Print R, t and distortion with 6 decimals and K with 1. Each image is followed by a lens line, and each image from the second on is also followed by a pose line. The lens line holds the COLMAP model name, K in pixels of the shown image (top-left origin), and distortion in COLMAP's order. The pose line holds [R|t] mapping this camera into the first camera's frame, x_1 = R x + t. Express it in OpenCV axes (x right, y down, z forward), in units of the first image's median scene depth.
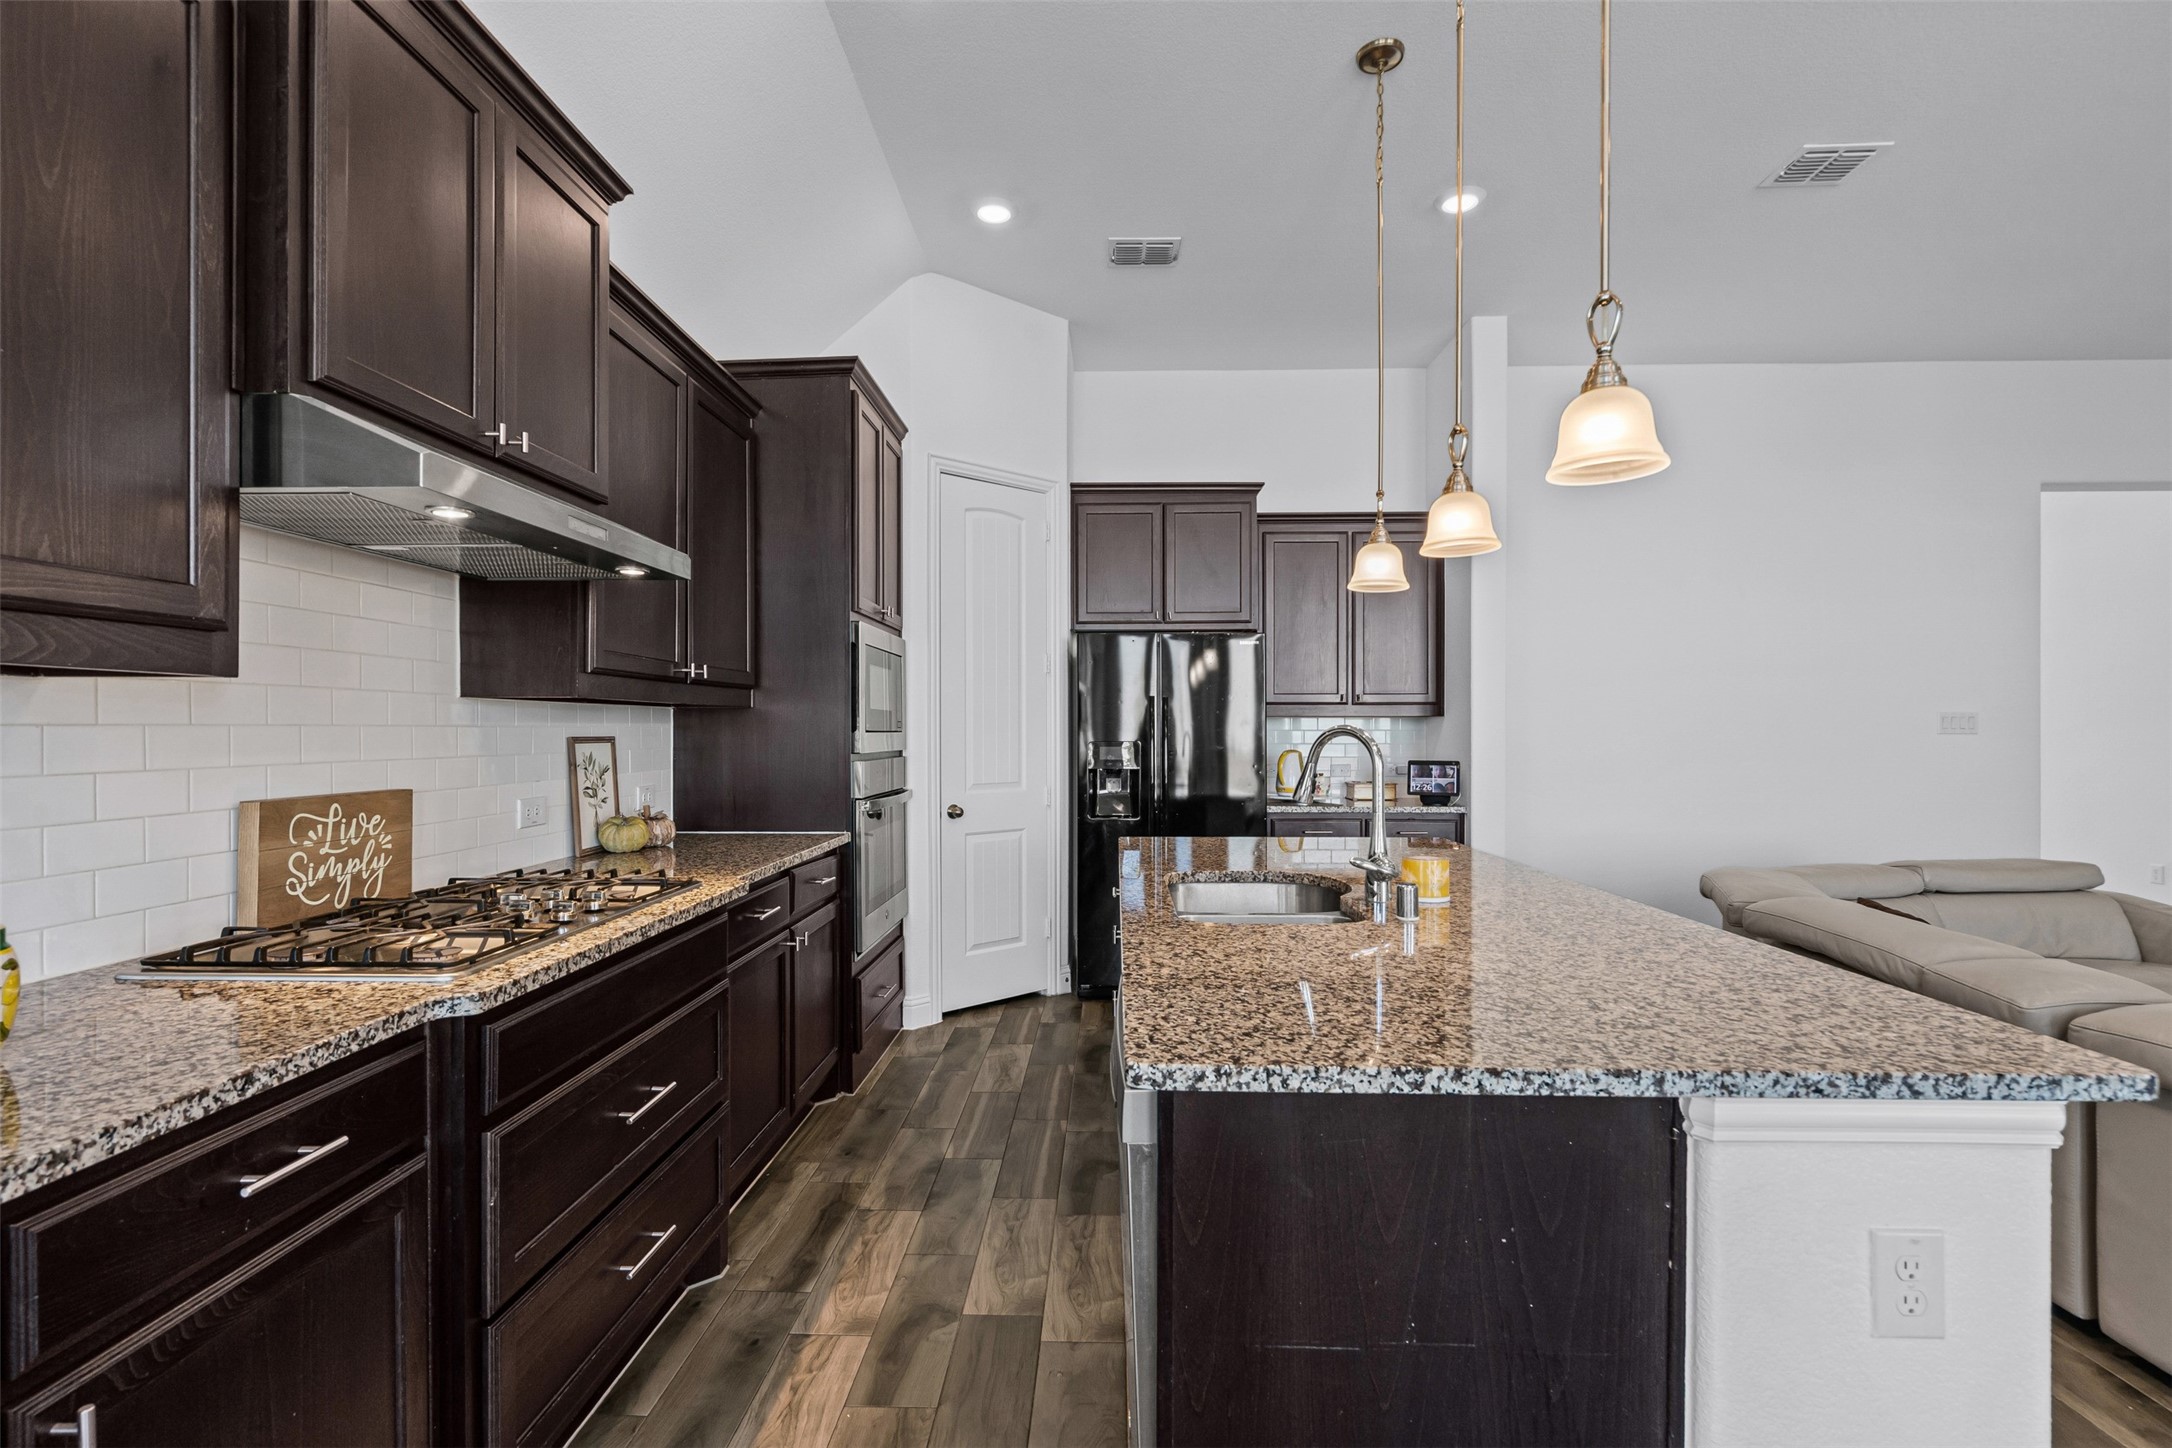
lens RADIAL K [[1008.4, 0, 1101.1], [0, 1008.4, 706.0], [0, 0, 1]] dist [-0.000861, -0.000282]
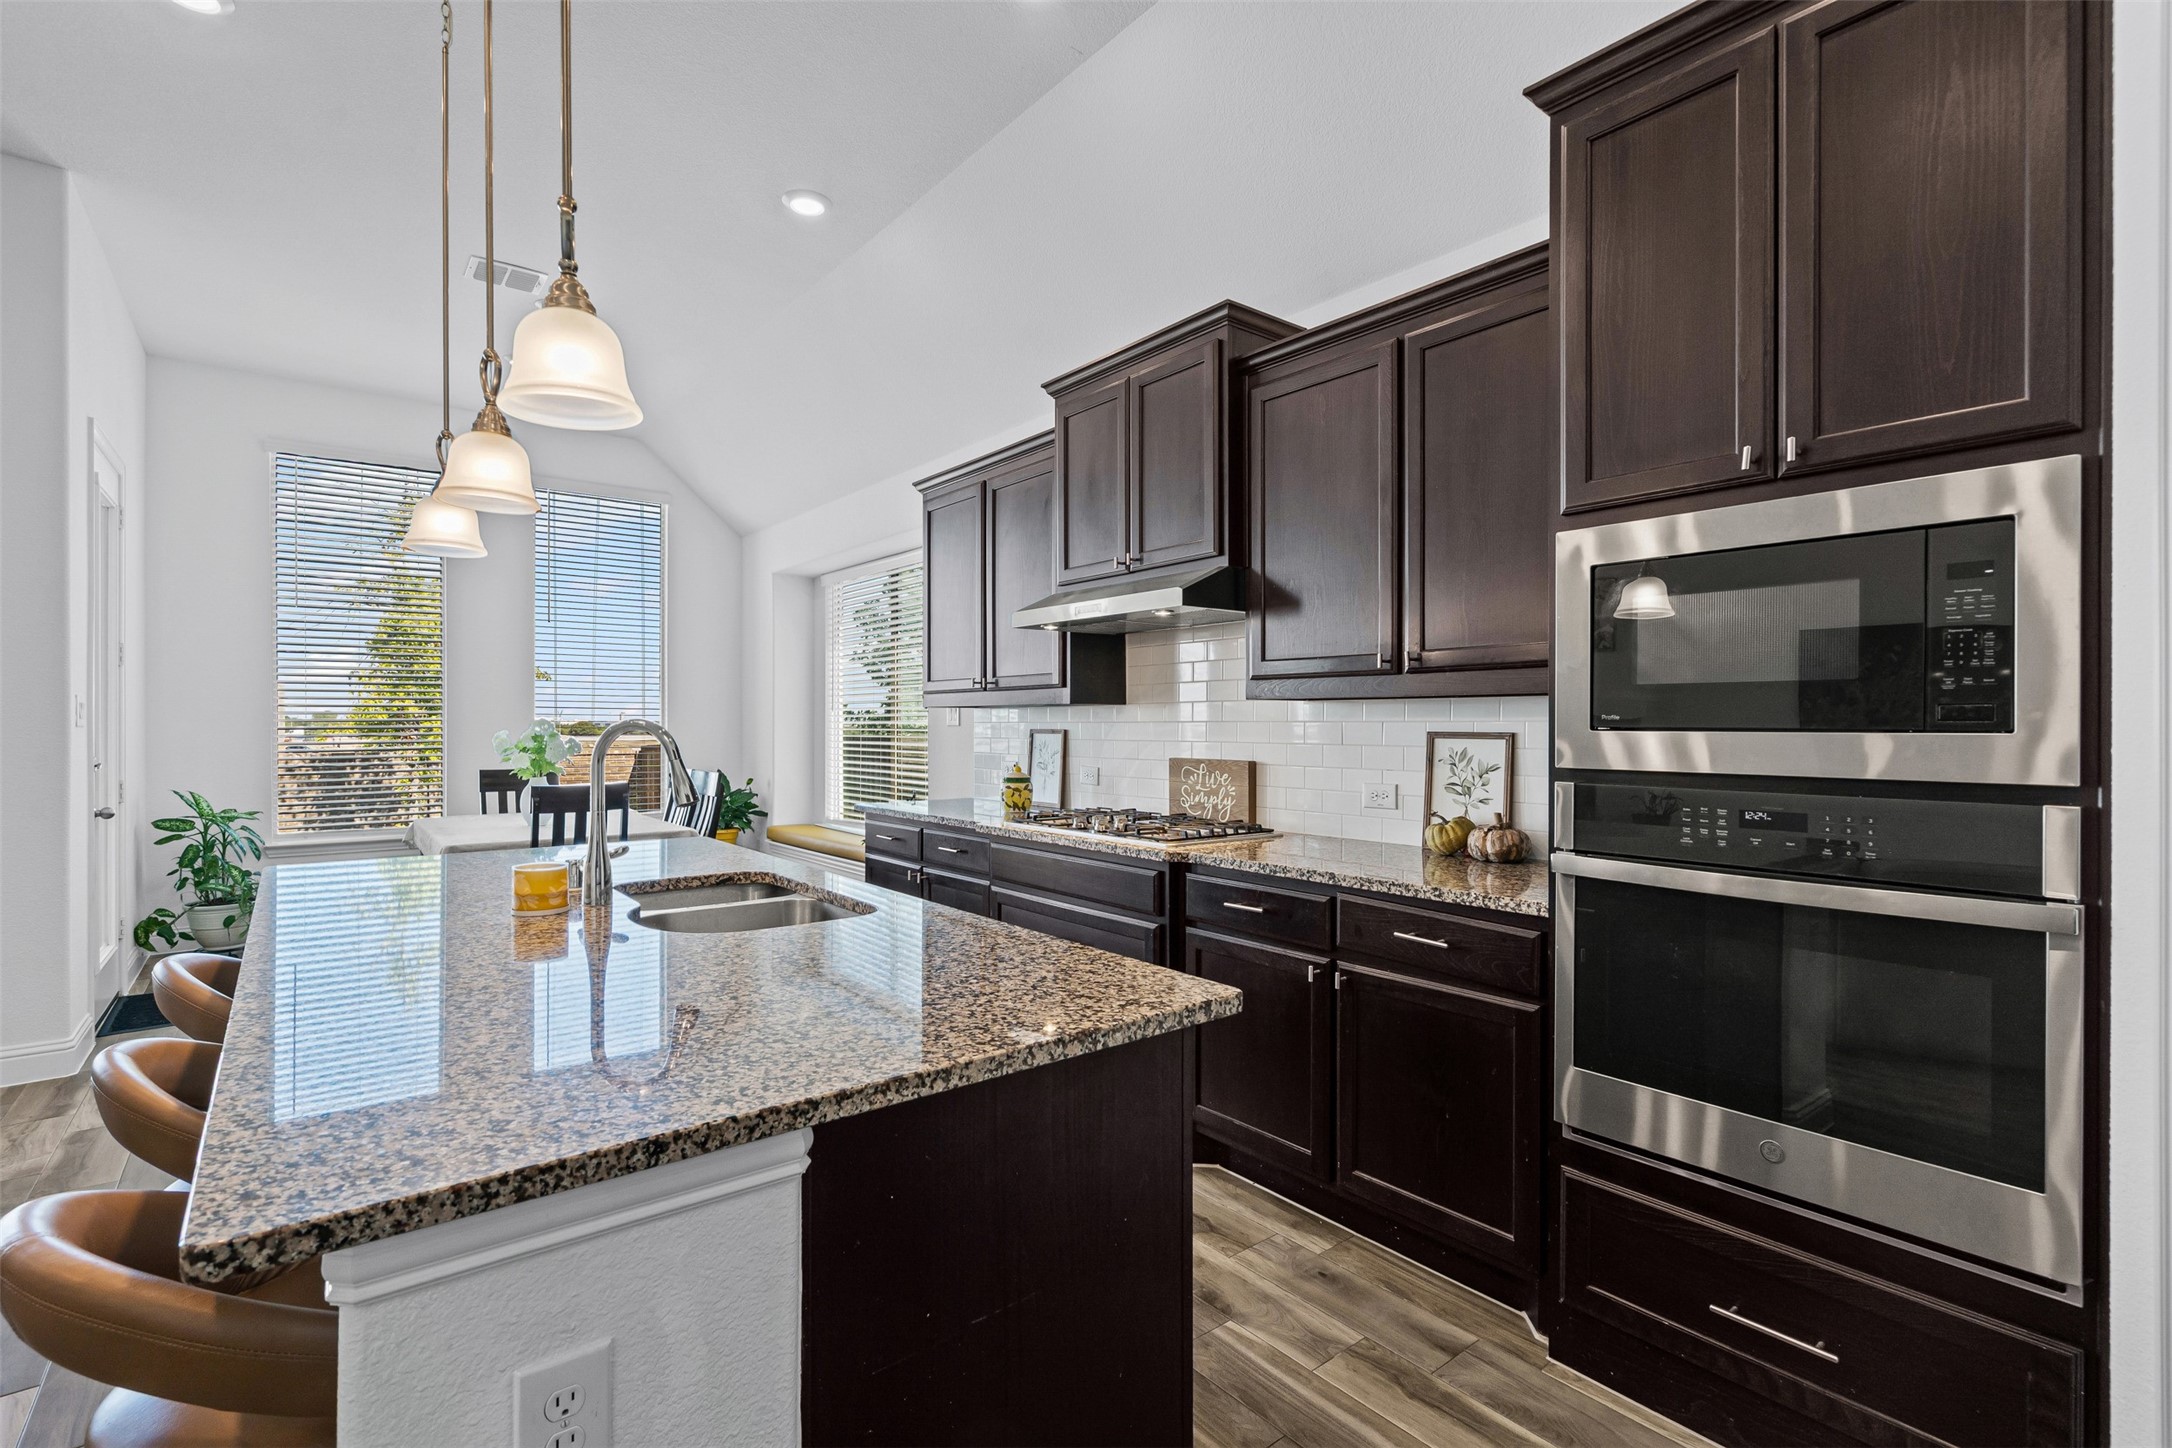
lens RADIAL K [[996.4, 0, 1086.0], [0, 996.4, 724.0], [0, 0, 1]] dist [0.000088, -0.000014]
pose [[-0.778880, 0.000306, -0.627172, 0.389164], [0.013861, 0.999764, -0.016726, 0.034638], [0.627019, -0.021721, -0.778701, 1.572154]]
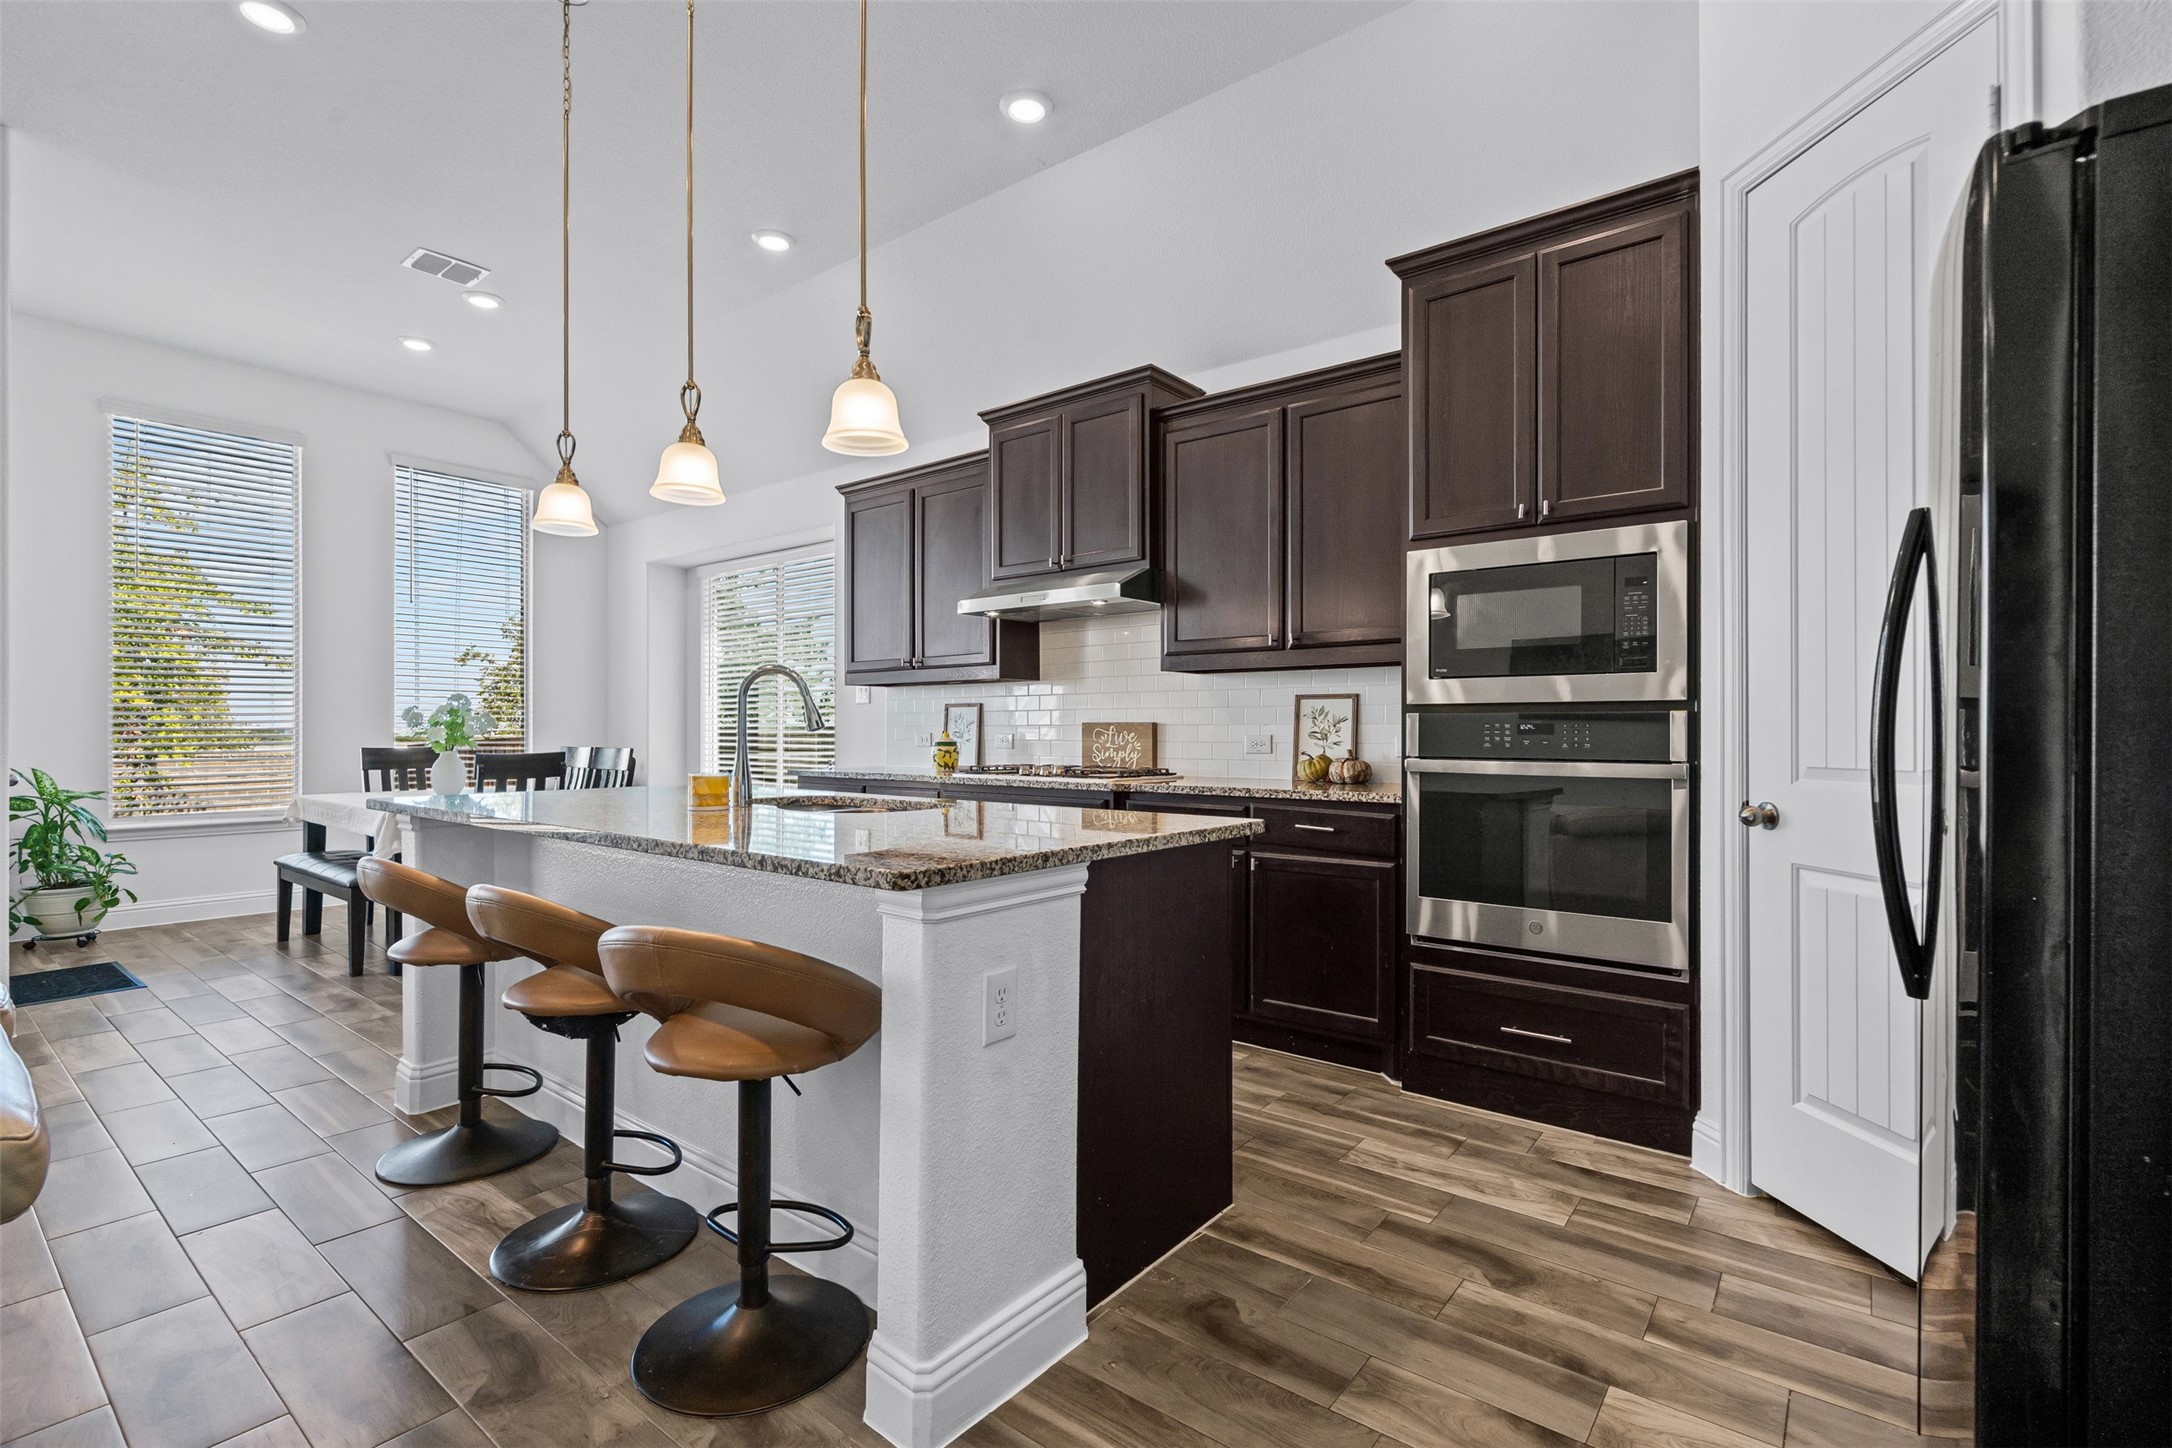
lens RADIAL K [[993.1, 0, 1093.0], [0, 993.1, 728.9], [0, 0, 1]] dist [-0.001071, 0.000151]
pose [[-0.613944, -0.001450, -0.789348, 0.744103], [0.017755, 0.999720, -0.015647, 0.094646], [0.789150, -0.023622, -0.613746, 1.623439]]
